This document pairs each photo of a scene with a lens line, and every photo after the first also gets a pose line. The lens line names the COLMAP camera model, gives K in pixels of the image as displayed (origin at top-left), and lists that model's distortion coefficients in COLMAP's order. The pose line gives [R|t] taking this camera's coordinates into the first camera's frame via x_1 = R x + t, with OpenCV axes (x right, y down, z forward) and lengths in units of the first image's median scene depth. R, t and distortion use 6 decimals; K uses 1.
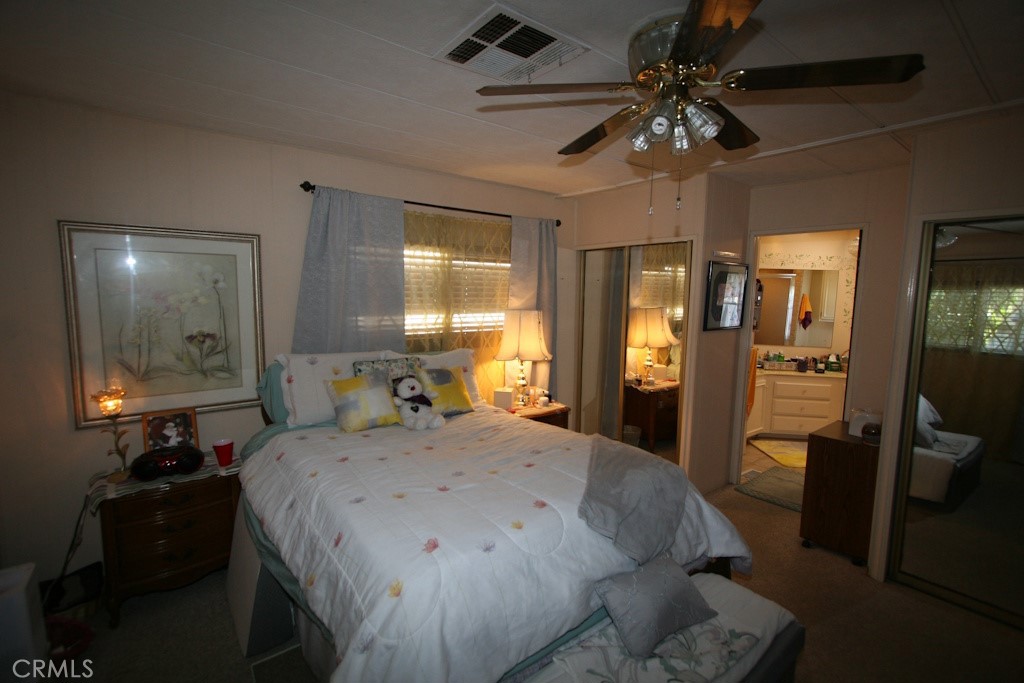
lens RADIAL K [[468.1, 0, 514.1], [0, 468.1, 340.9], [0, 0, 1]] dist [-0.010683, 0.000220]
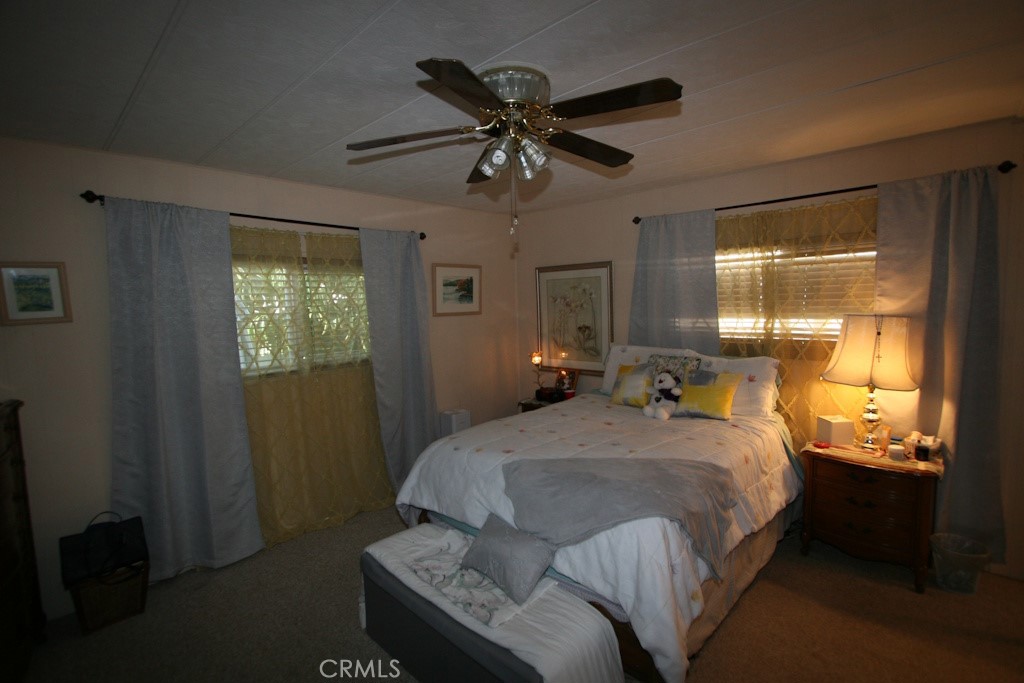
lens RADIAL K [[468.1, 0, 514.1], [0, 468.1, 340.9], [0, 0, 1]] dist [-0.010683, 0.000220]
pose [[0.138669, 0.067340, -0.988047, 0.711812], [-0.073159, 0.995656, 0.057591, -0.031053], [0.987633, 0.064298, 0.142993, 0.398749]]
